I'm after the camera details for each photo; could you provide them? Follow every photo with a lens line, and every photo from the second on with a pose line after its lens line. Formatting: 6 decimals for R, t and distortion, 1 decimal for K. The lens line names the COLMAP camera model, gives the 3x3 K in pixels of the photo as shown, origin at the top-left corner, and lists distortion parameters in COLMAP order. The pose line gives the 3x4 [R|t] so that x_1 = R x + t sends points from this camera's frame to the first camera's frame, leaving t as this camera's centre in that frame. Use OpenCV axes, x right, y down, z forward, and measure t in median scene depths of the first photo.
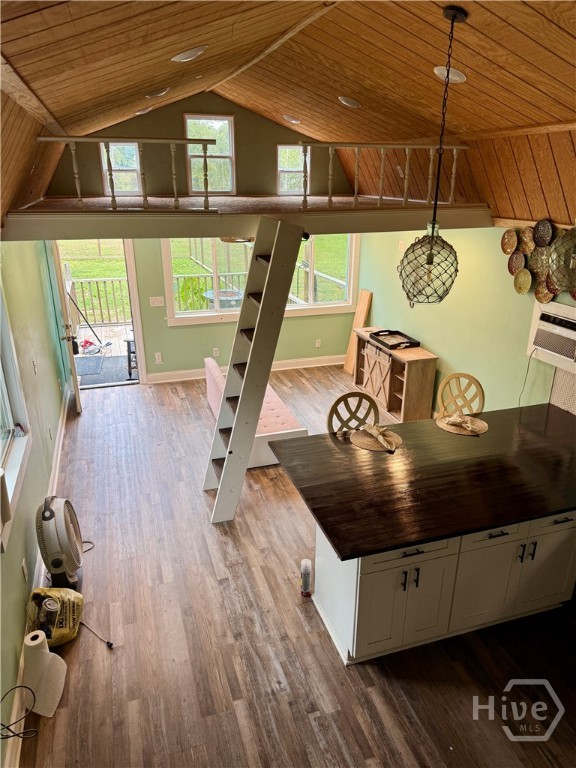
lens RADIAL K [[547.1, 0, 284.7], [0, 547.1, 390.3], [0, 0, 1]] dist [0.012099, -0.016037]
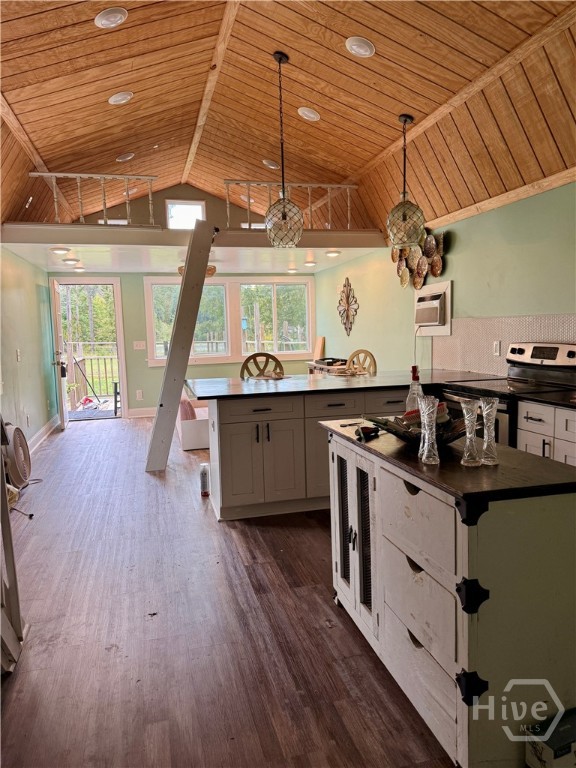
lens RADIAL K [[547.1, 0, 286.6], [0, 547.1, 381.9], [0, 0, 1]] dist [0.012099, -0.016037]
pose [[0.998020, -0.023397, -0.058384, 0.299488], [0.006386, 0.961131, -0.276017, 0.480360], [0.062573, 0.275098, 0.959378, -0.187101]]
